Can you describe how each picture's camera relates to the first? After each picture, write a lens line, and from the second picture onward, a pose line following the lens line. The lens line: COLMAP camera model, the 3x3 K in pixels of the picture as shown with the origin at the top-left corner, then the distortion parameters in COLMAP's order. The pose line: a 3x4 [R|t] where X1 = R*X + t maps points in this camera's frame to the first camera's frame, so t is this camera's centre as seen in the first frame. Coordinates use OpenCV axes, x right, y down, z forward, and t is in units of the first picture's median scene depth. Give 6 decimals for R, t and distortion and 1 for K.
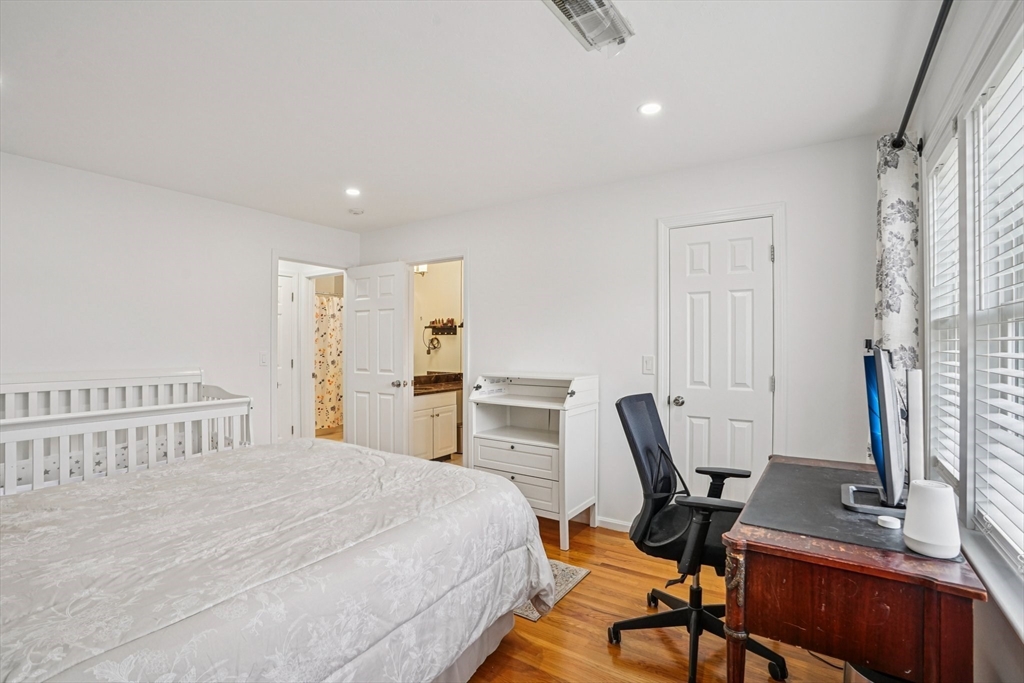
lens RADIAL K [[472.3, 0, 516.1], [0, 472.3, 340.6], [0, 0, 1]] dist [-0.030263, -0.000197]
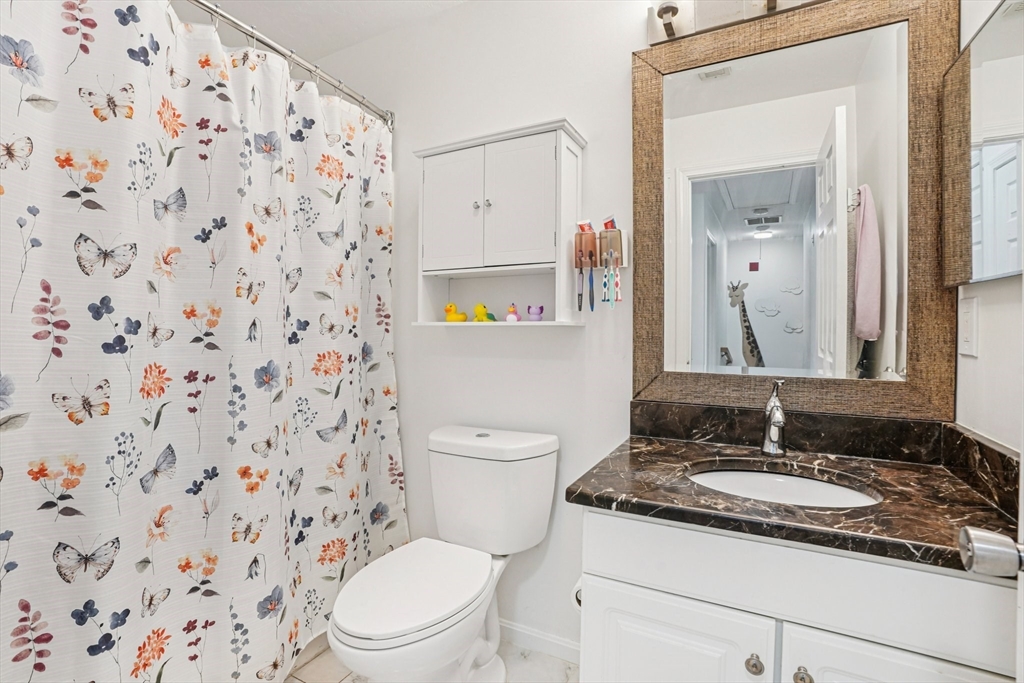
lens RADIAL K [[472.3, 0, 509.1], [0, 472.3, 340.1], [0, 0, 1]] dist [-0.030263, -0.000197]
pose [[0.995864, 0.000607, 0.090858, -0.306780], [-0.002528, 0.999776, 0.021027, 0.027073], [-0.090825, -0.021169, 0.995642, 0.798599]]
